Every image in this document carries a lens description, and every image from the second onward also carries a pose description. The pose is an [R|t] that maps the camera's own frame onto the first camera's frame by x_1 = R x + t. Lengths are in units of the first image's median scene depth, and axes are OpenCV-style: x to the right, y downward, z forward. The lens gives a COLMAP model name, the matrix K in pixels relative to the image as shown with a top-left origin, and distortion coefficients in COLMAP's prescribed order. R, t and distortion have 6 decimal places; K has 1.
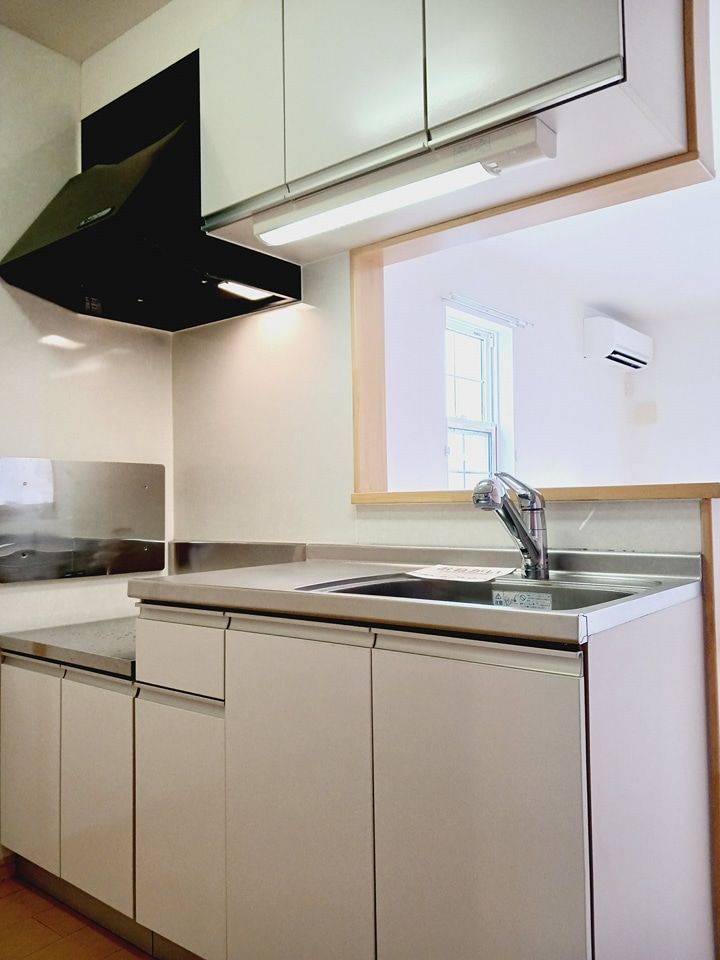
lens RADIAL K [[754.2, 0, 365.0], [0, 754.2, 480.7], [0, 0, 1]] dist [0.041253, -0.003448]
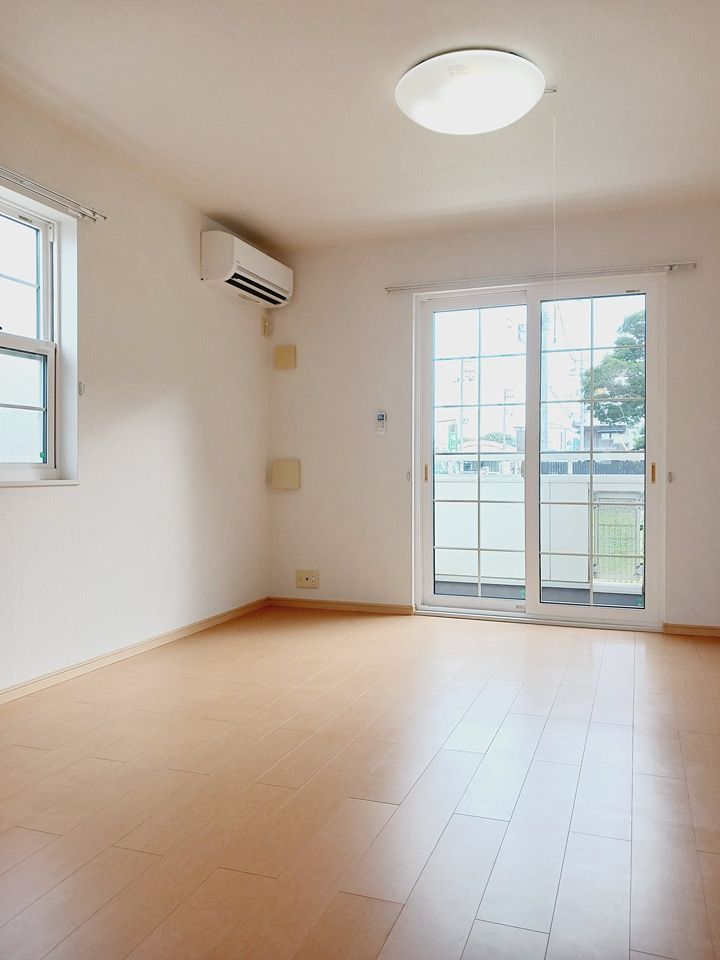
lens RADIAL K [[754.2, 0, 363.0], [0, 754.2, 480.5], [0, 0, 1]] dist [0.041253, -0.003448]
pose [[0.943826, 0.010557, 0.330273, 0.187068], [-0.025486, 0.998838, 0.040903, 0.019599], [-0.329458, -0.047023, 0.942999, 0.149664]]
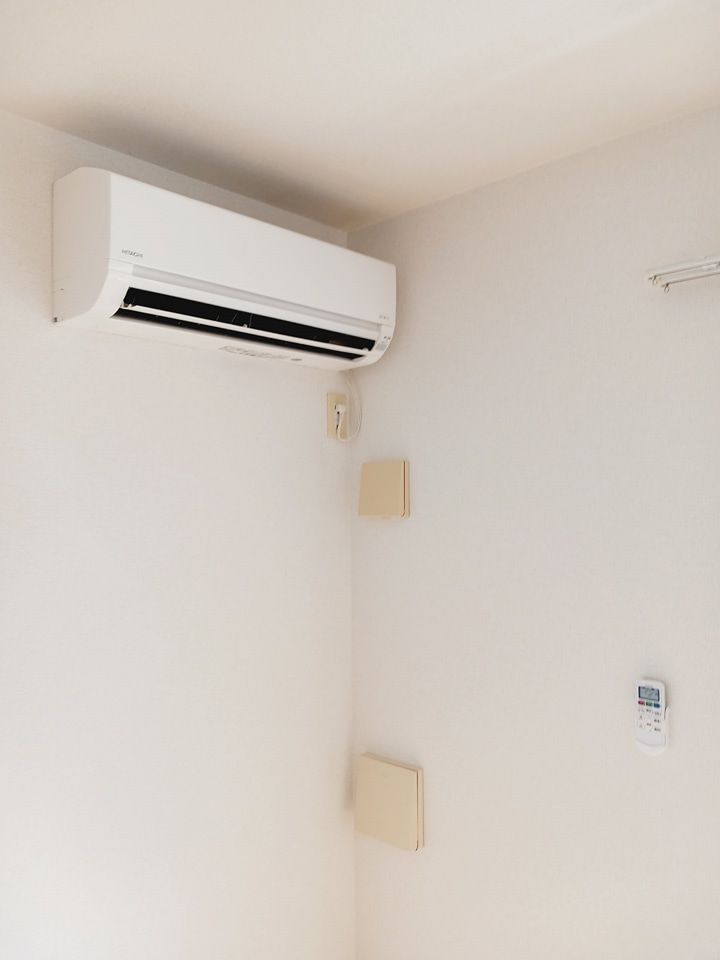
lens RADIAL K [[754.2, 0, 354.7], [0, 754.2, 480.1], [0, 0, 1]] dist [0.041253, -0.003448]
pose [[0.999105, -0.005931, -0.041877, 0.416949], [0.006062, 0.999977, 0.002998, -0.104661], [0.041859, -0.003249, 0.999118, 0.734150]]
